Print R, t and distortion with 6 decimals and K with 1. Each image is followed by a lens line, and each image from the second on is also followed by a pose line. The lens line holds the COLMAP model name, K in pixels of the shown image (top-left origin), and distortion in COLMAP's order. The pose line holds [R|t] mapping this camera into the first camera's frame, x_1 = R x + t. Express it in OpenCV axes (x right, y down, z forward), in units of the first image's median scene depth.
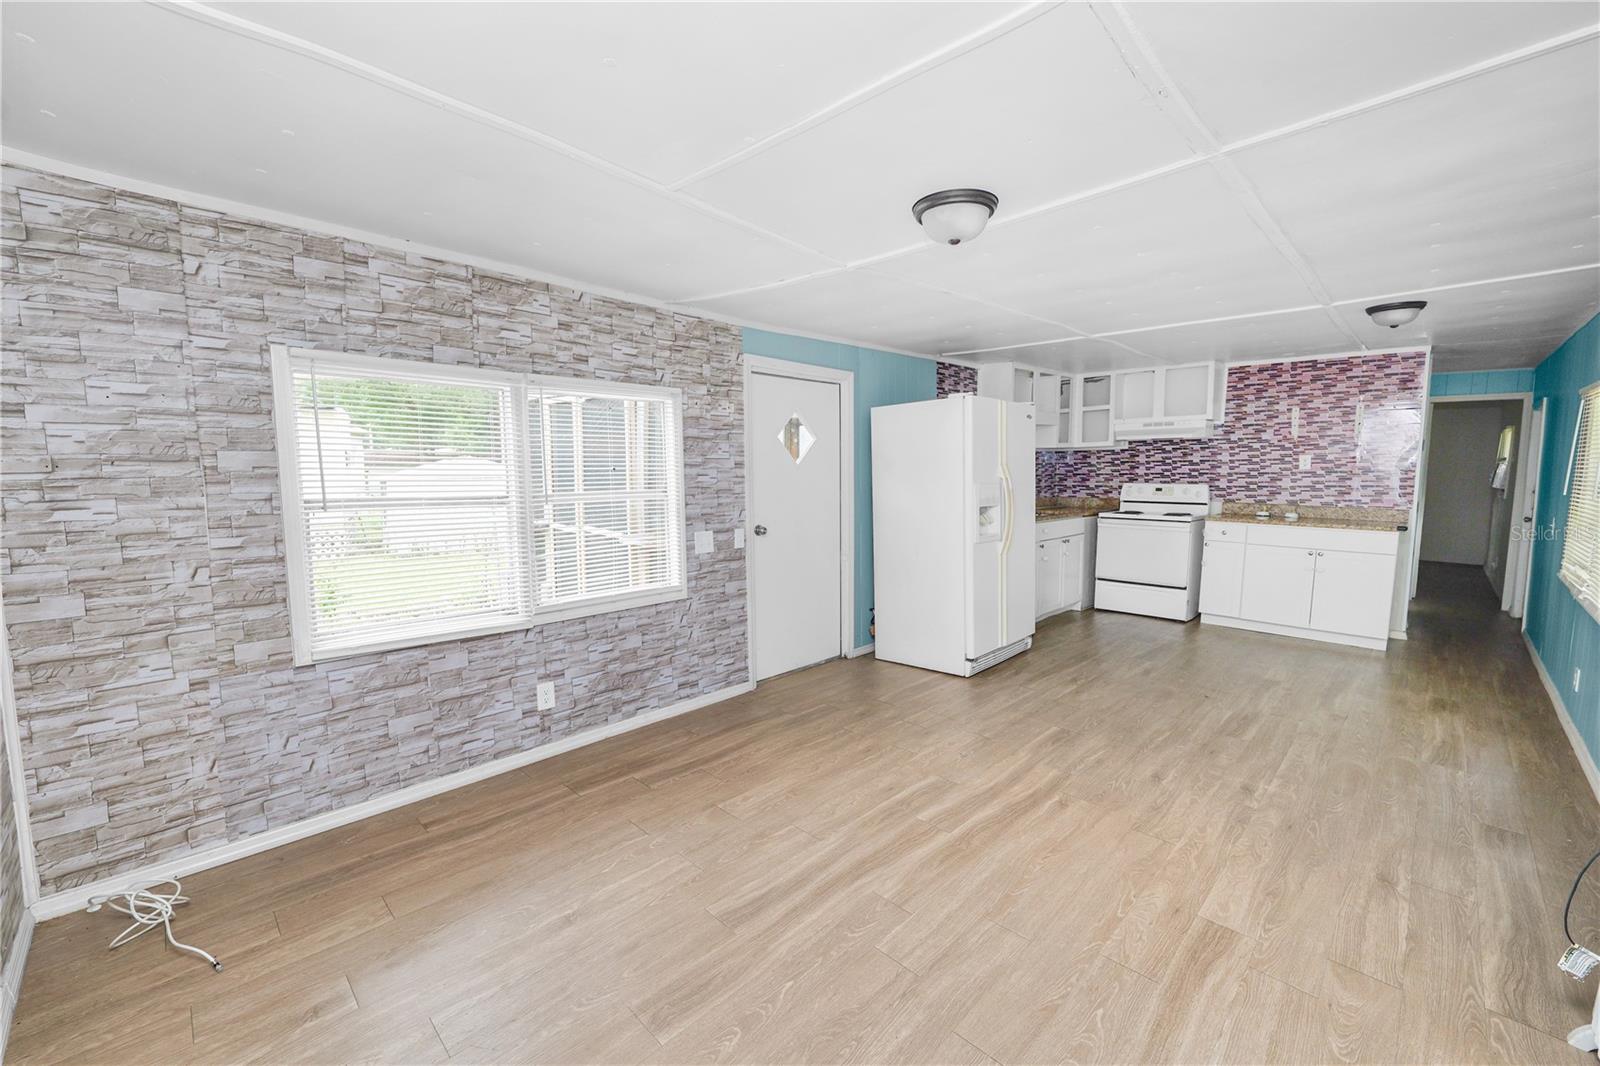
lens RADIAL K [[649.1, 0, 792.4], [0, 649.1, 539.7], [0, 0, 1]] dist [-0.015682, -0.001891]
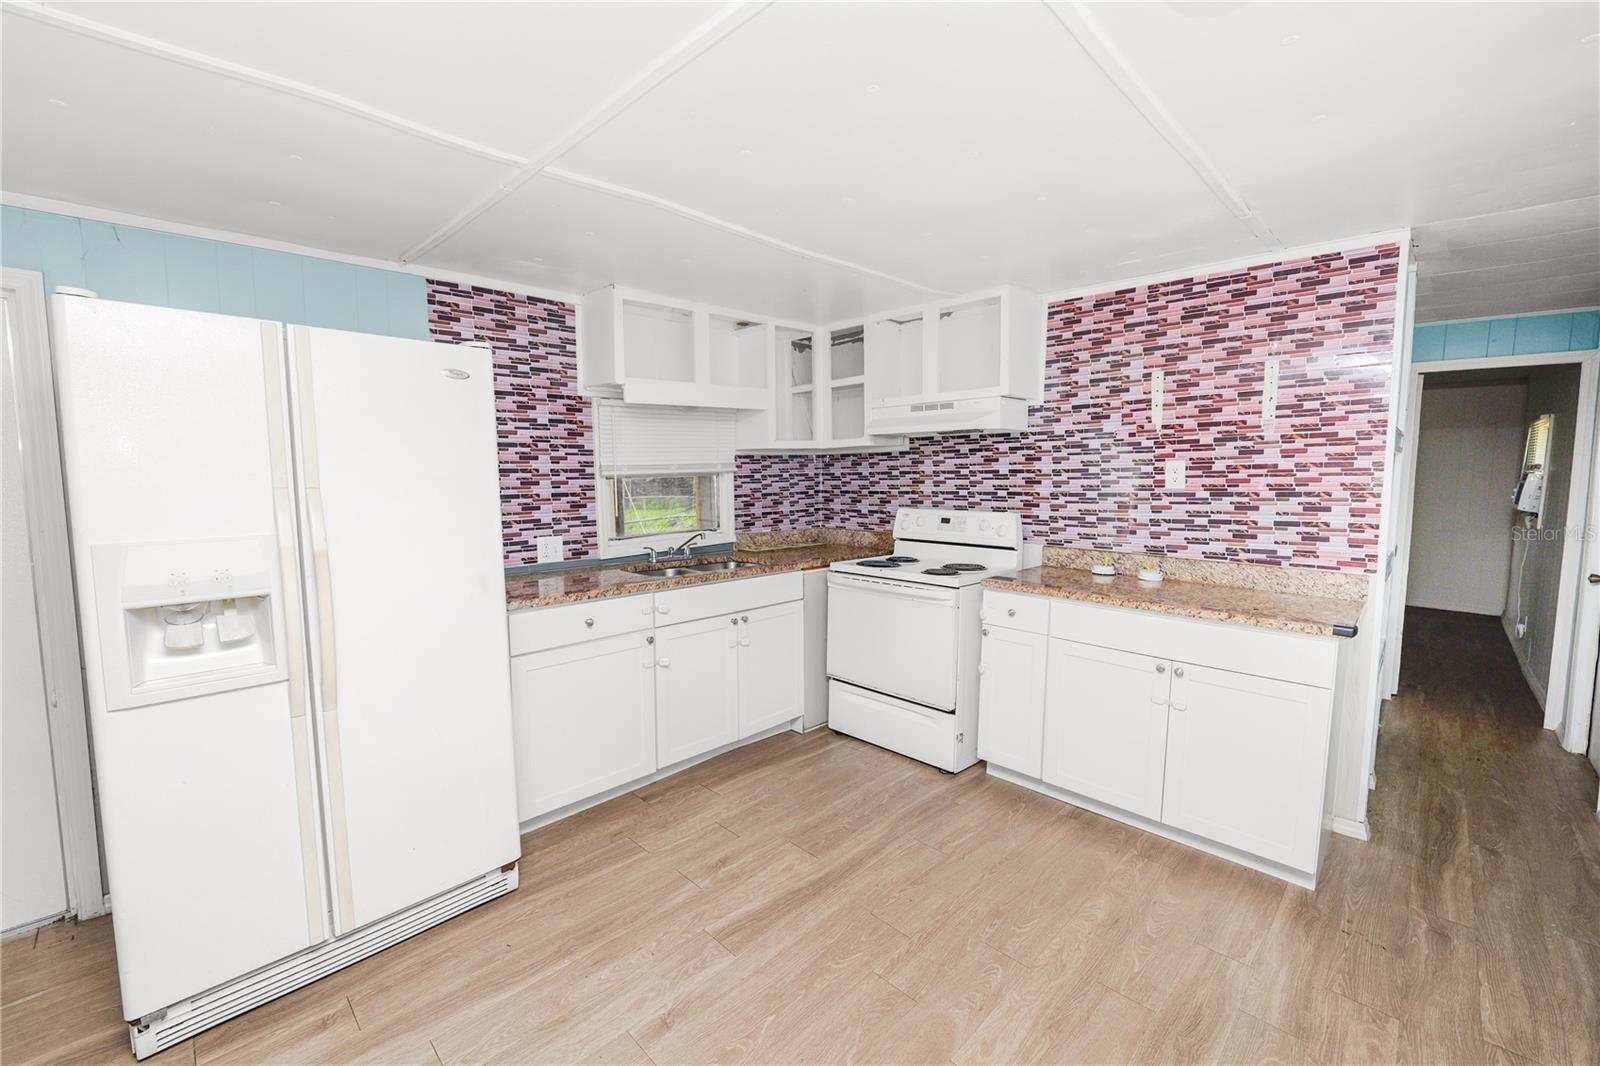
lens RADIAL K [[649.1, 0, 803.3], [0, 649.1, 529.0], [0, 0, 1]] dist [-0.015682, -0.001891]
pose [[0.999999, 0.000934, 0.001053, 0.467375], [-0.000909, 0.999721, -0.023584, -0.060328], [-0.001075, 0.023583, 0.999721, 0.449807]]
